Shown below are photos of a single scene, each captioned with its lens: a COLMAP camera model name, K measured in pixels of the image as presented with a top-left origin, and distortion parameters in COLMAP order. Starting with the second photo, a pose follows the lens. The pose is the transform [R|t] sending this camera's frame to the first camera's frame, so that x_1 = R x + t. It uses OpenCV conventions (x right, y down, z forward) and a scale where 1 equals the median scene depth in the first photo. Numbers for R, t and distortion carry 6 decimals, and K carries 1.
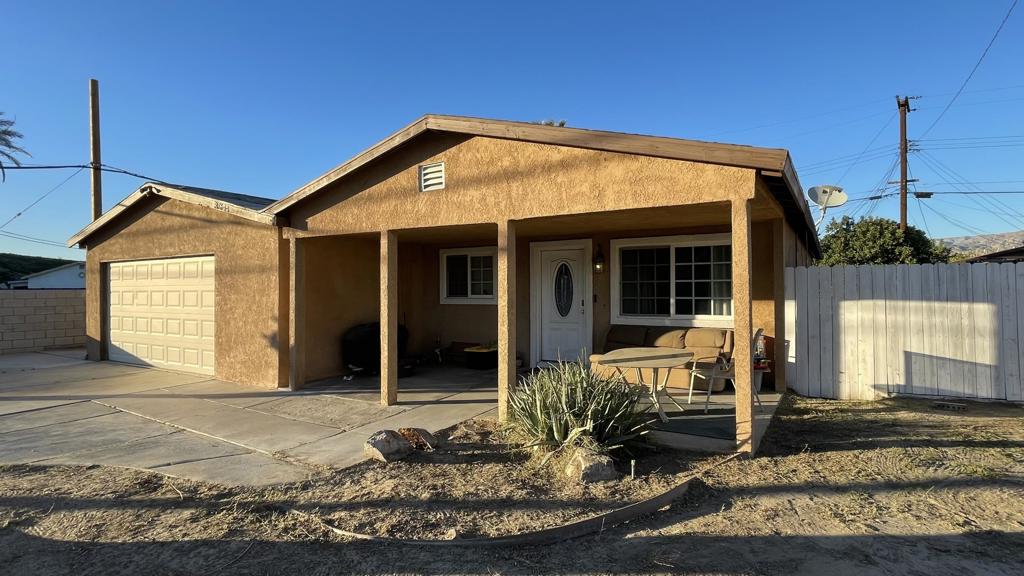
lens RADIAL K [[530.2, 0, 512.0], [0, 530.2, 288.0], [0, 0, 1]] dist [0.000147, -0.000287]
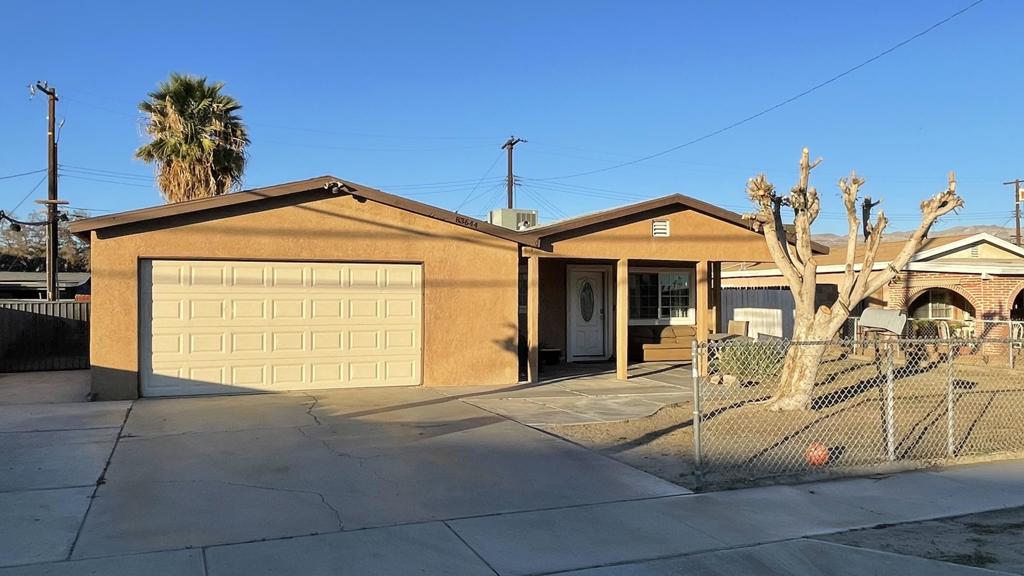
lens RADIAL K [[792.6, 0, 512.0], [0, 792.6, 288.0], [0, 0, 1]] dist [0.012172, -0.001048]
pose [[0.595957, 0.021141, 0.802738, -1.713030], [-0.003716, 0.999715, -0.023570, 0.017978], [-0.803008, 0.011064, 0.595865, -0.034468]]
